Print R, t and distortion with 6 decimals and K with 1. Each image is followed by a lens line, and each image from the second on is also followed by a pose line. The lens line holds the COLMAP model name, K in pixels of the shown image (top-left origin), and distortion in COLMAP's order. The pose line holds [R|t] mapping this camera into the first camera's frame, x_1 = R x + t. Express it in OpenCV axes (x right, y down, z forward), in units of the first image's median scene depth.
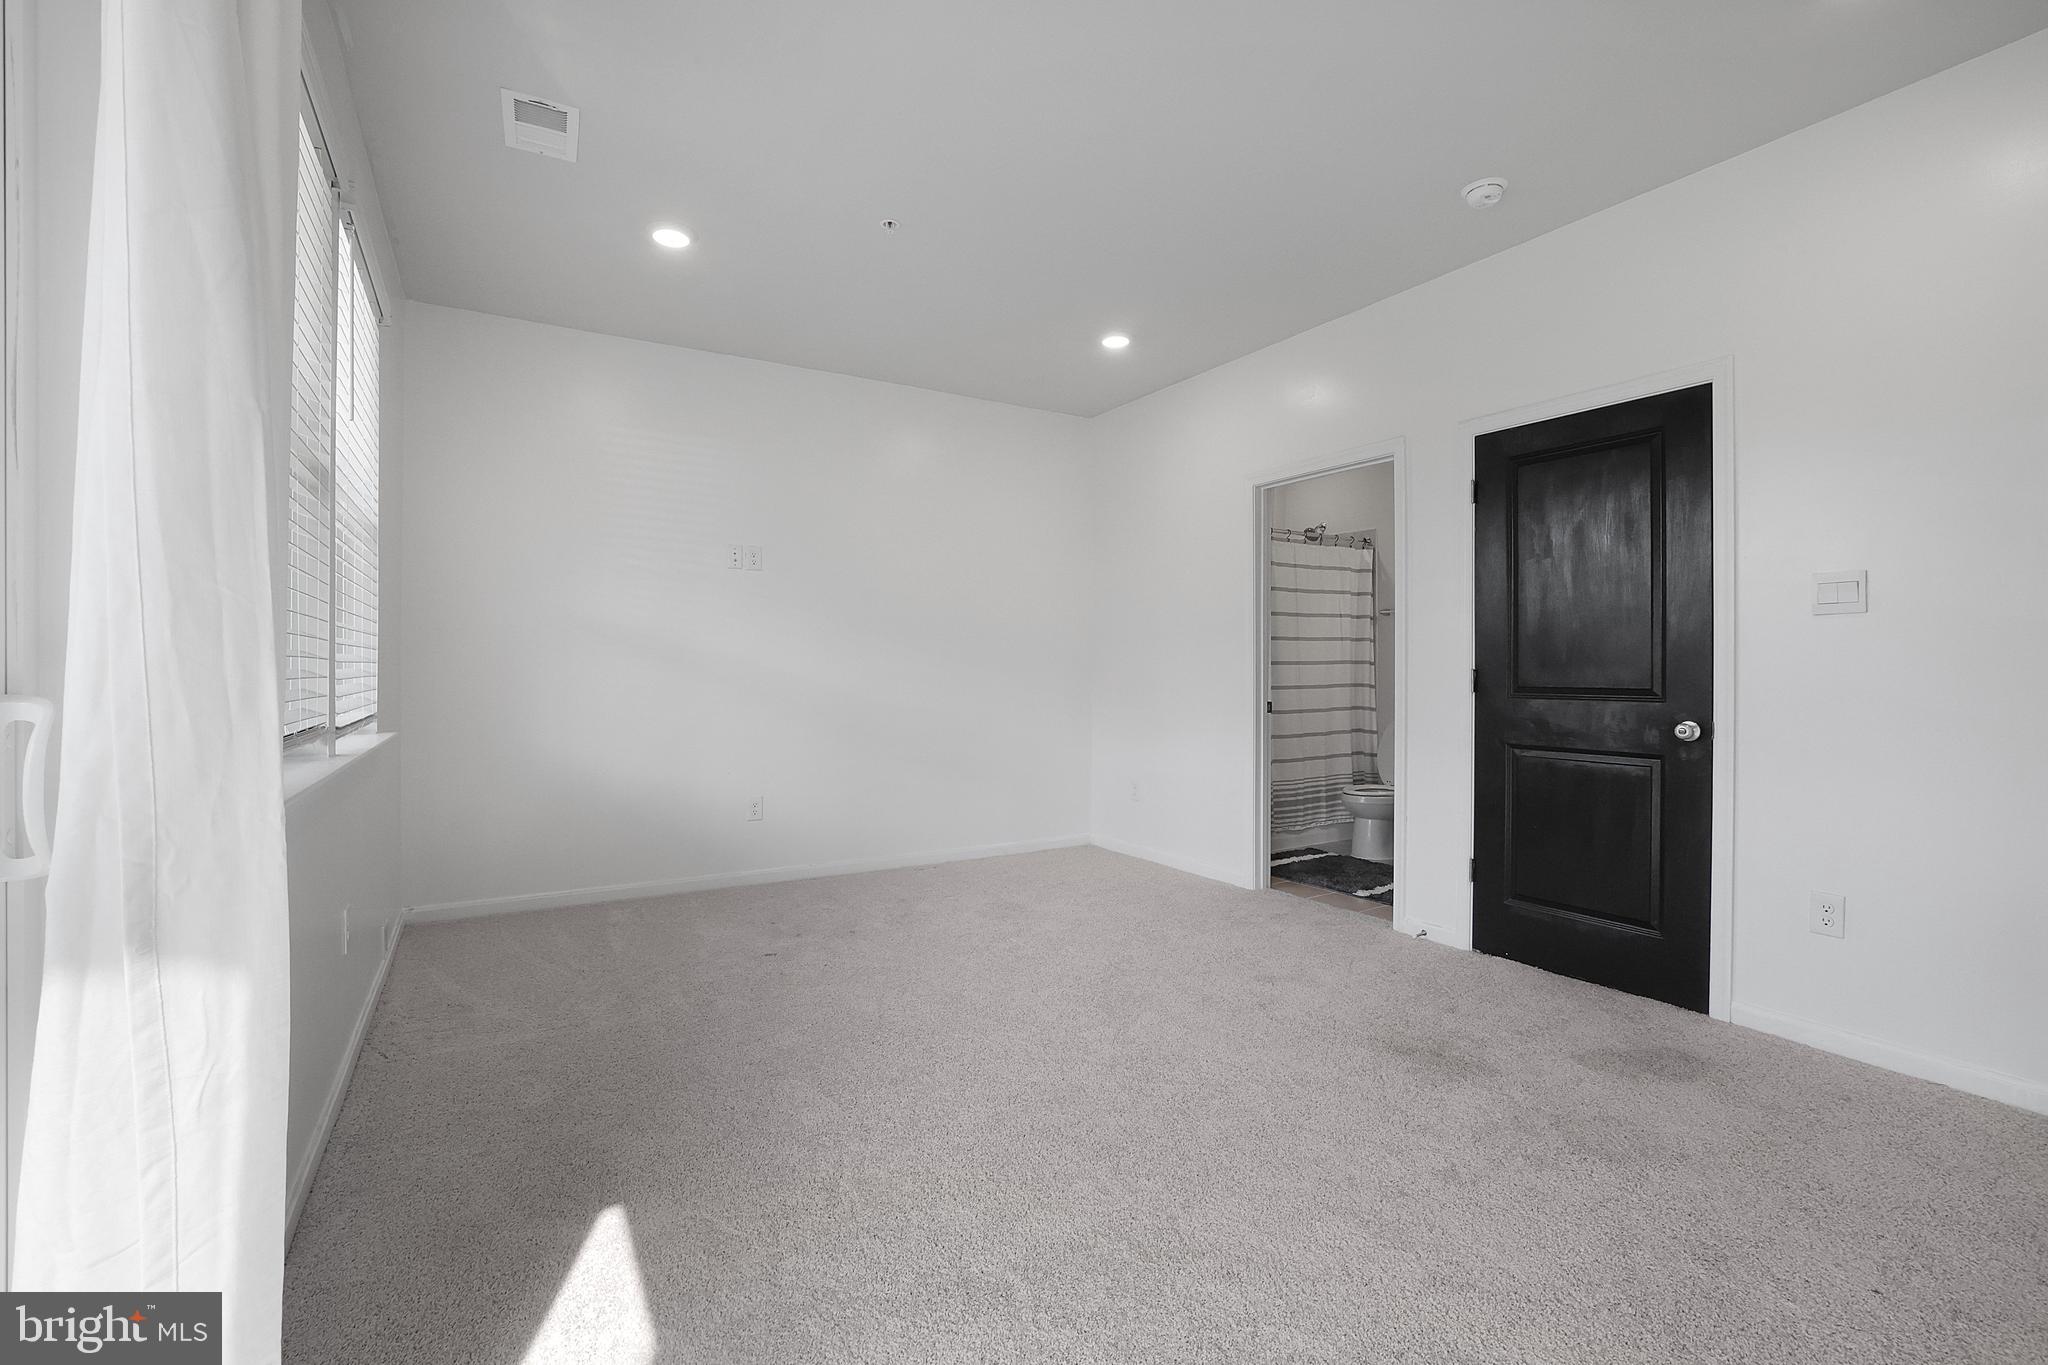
lens RADIAL K [[912.9, 0, 1032.1], [0, 912.9, 680.1], [0, 0, 1]] dist [-0.051665, 0.021736]
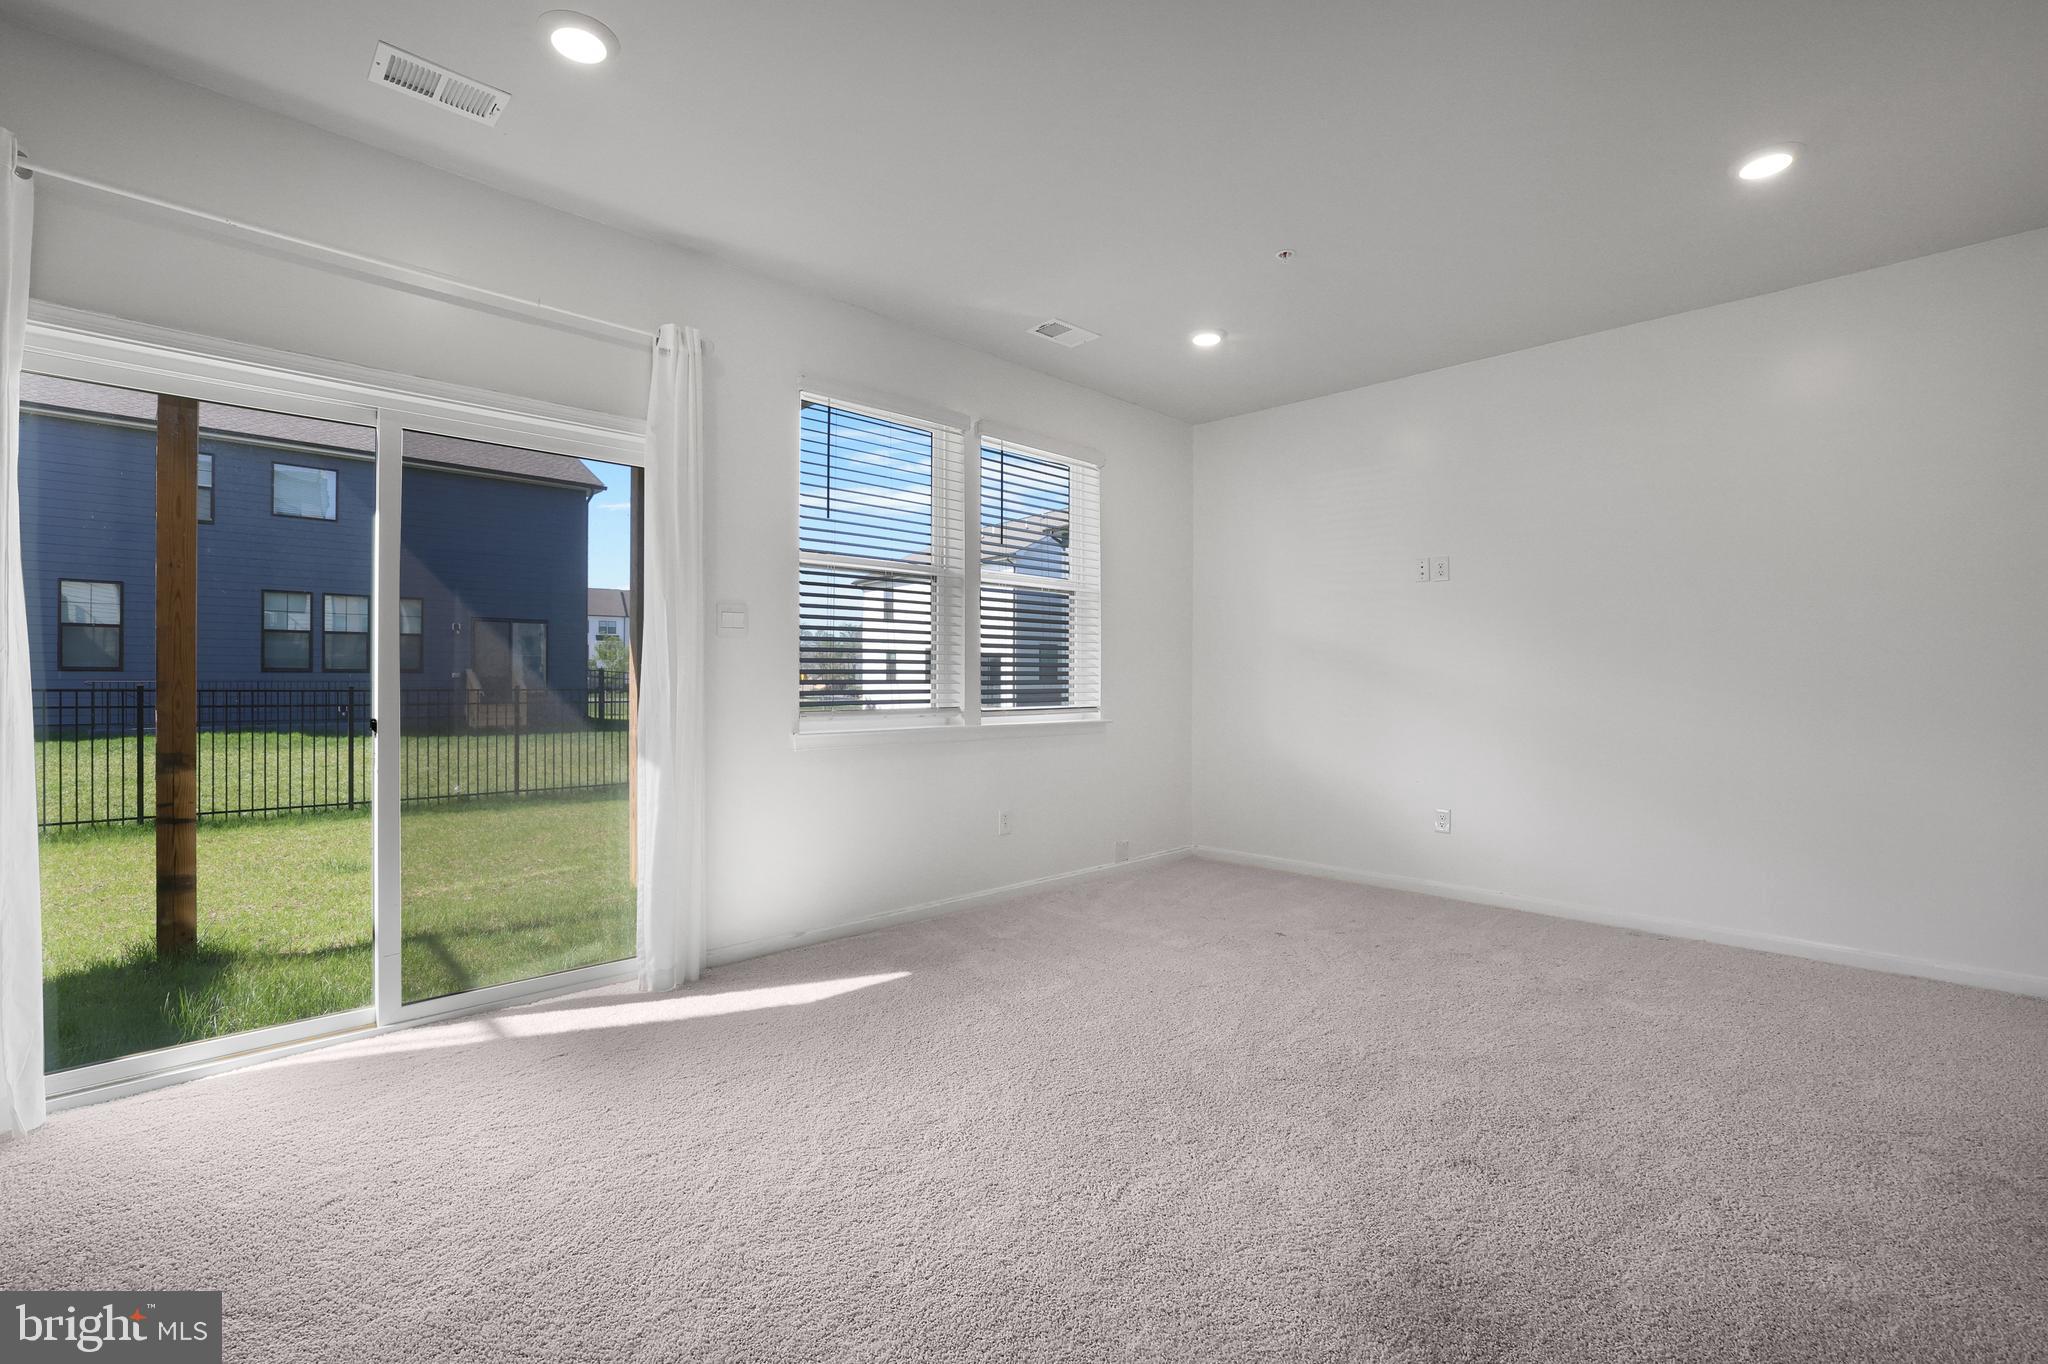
lens RADIAL K [[912.9, 0, 1032.1], [0, 912.9, 679.6], [0, 0, 1]] dist [-0.051665, 0.021736]
pose [[0.221802, 0.005464, -0.975076, 0.747396], [-0.017603, 0.999844, 0.001599, -0.007529], [0.974933, 0.016810, 0.221863, 0.447211]]
